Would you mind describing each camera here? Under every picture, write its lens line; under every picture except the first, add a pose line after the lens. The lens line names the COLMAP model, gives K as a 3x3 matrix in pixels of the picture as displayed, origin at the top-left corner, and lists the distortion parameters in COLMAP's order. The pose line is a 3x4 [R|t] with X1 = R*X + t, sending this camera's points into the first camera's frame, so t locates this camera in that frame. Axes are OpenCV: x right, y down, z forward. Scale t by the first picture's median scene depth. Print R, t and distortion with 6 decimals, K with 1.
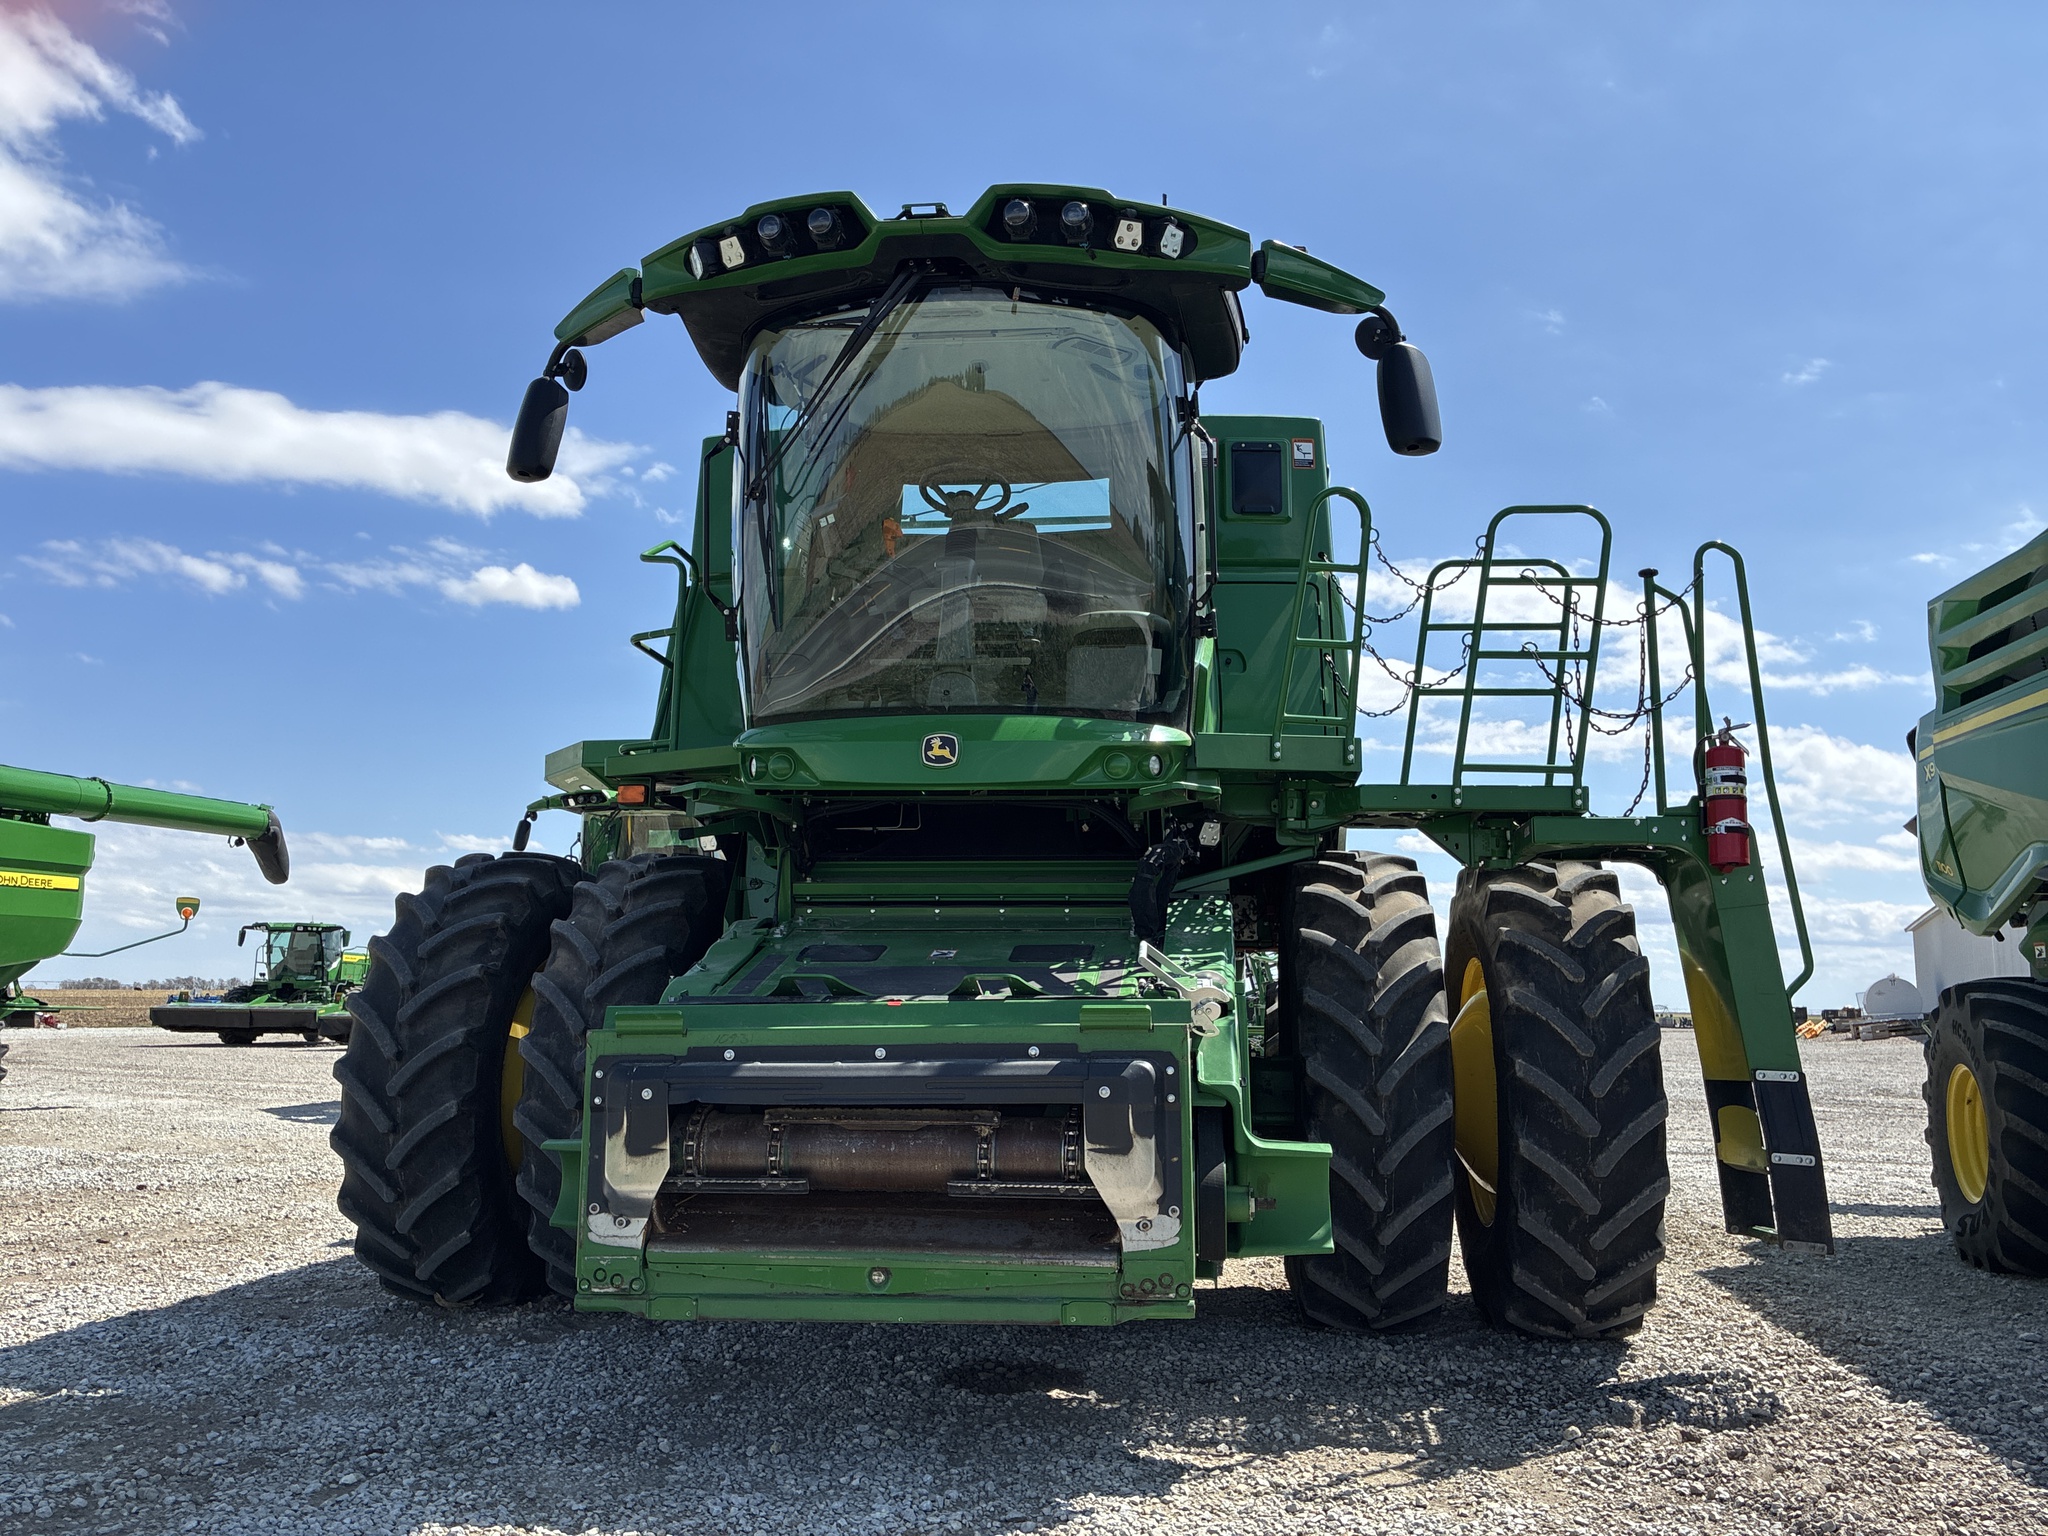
lens RADIAL K [[1552.9, 0, 1022.3], [0, 1552.9, 721.1], [0, 0, 1]] dist [-0.010296, -0.005439]
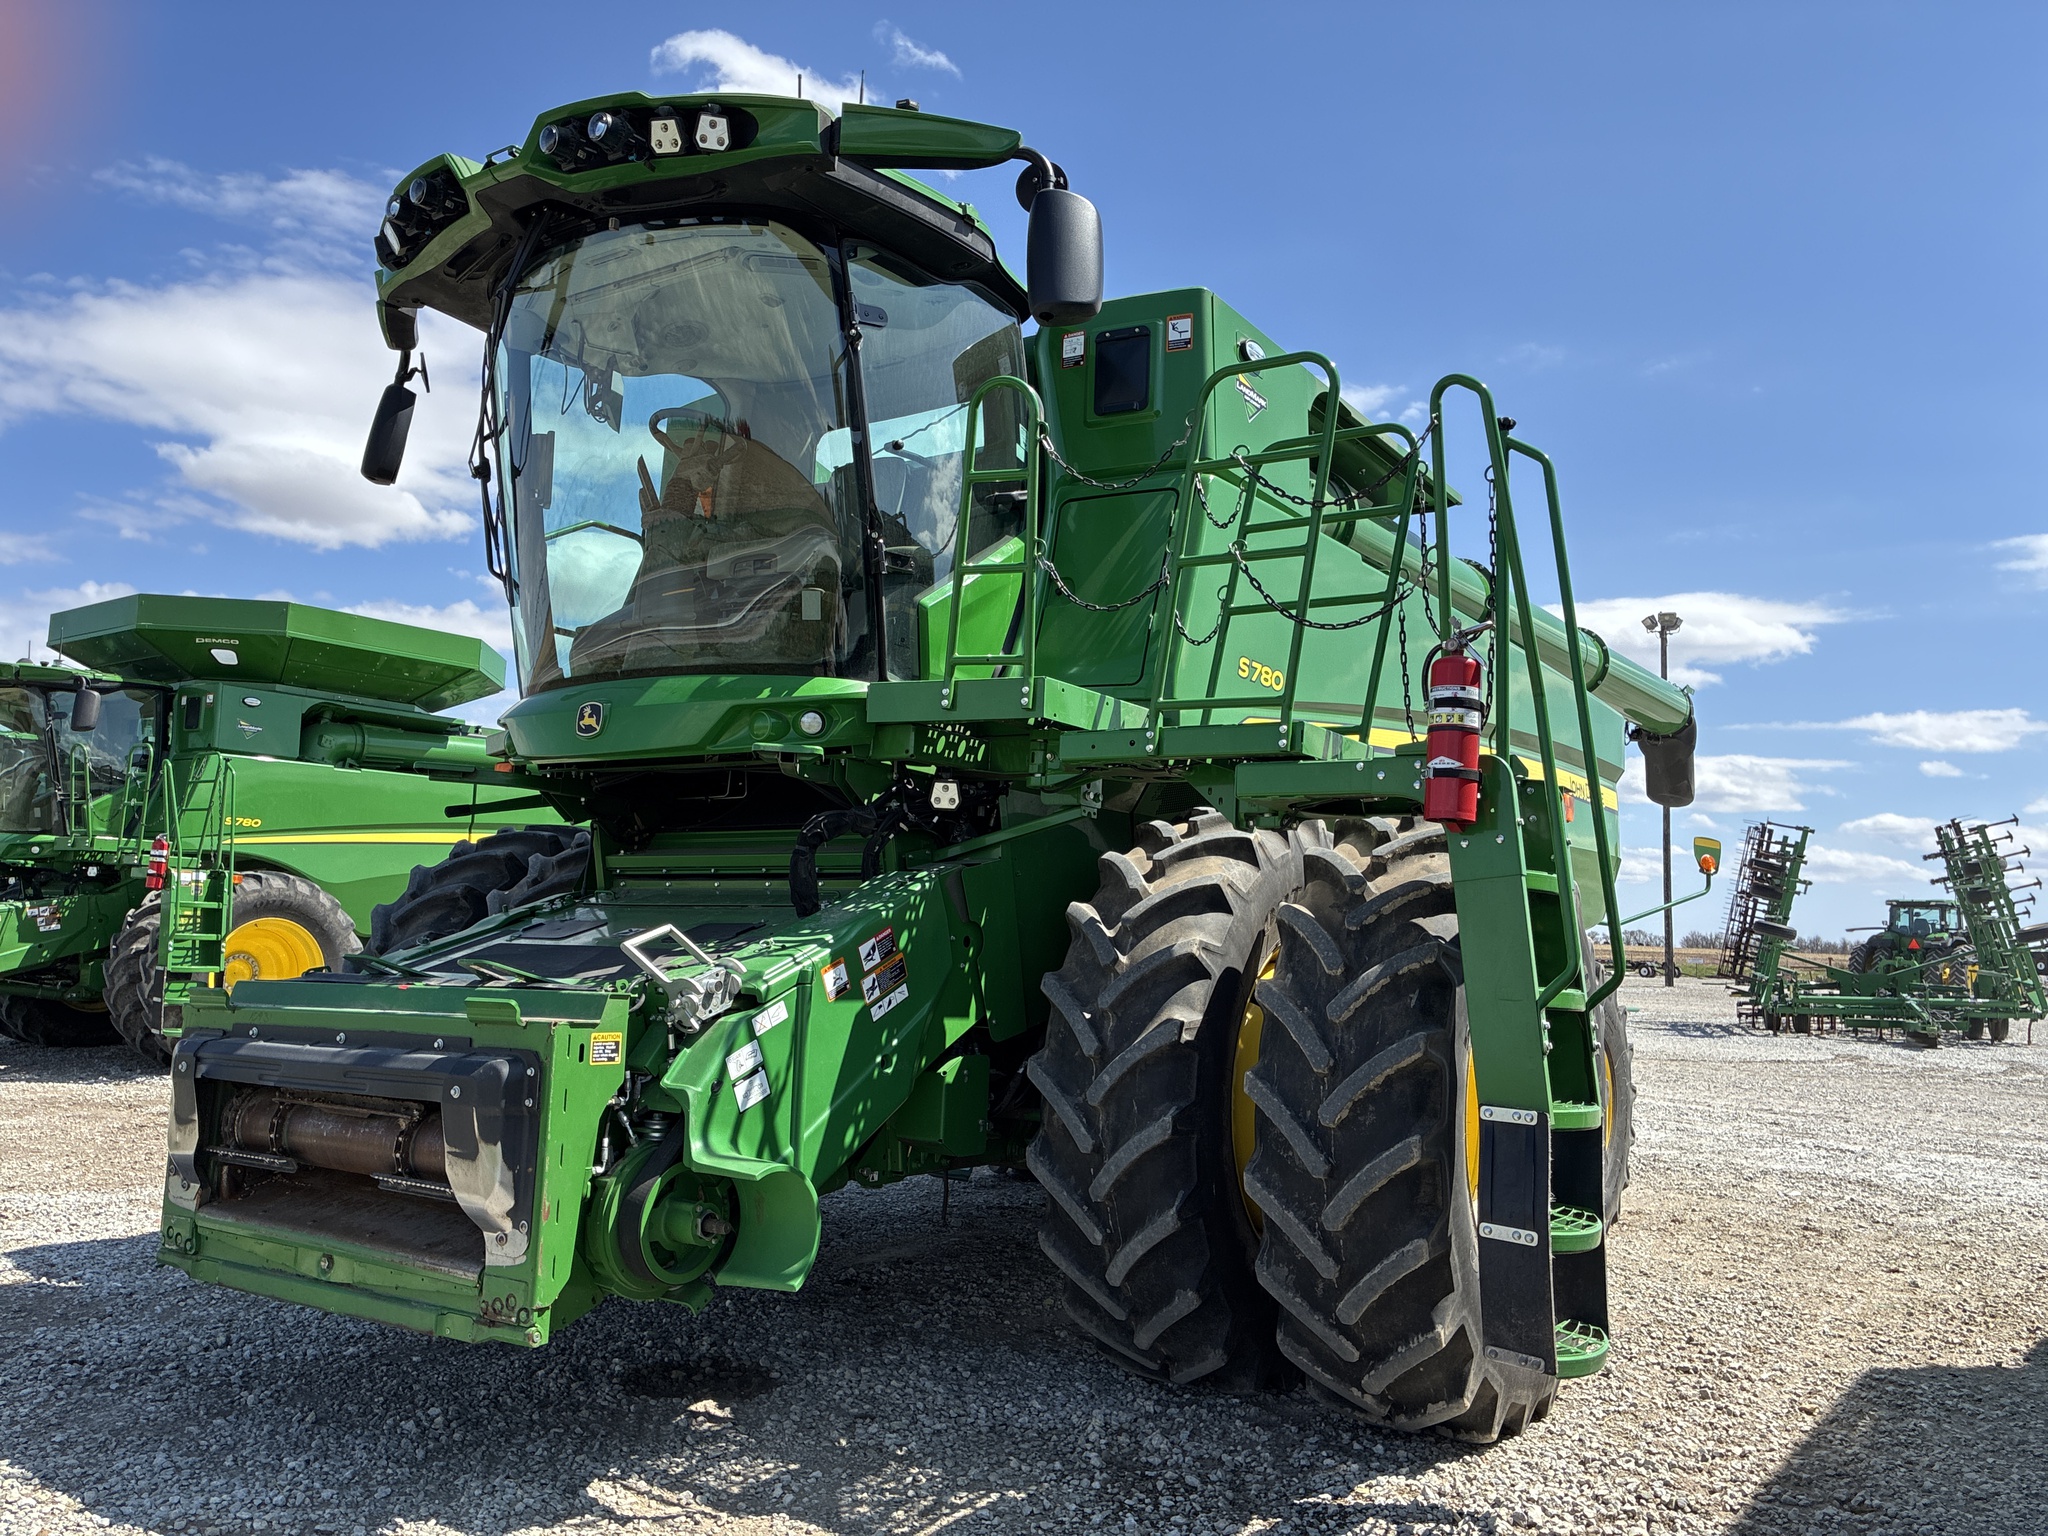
lens RADIAL K [[1552.9, 0, 1022.3], [0, 1552.9, 721.1], [0, 0, 1]] dist [-0.010296, -0.005439]
pose [[0.892481, -0.049671, -0.448342, 0.608352], [0.065889, 0.997614, 0.020635, 0.017690], [0.446247, -0.047957, 0.893624, 0.264664]]
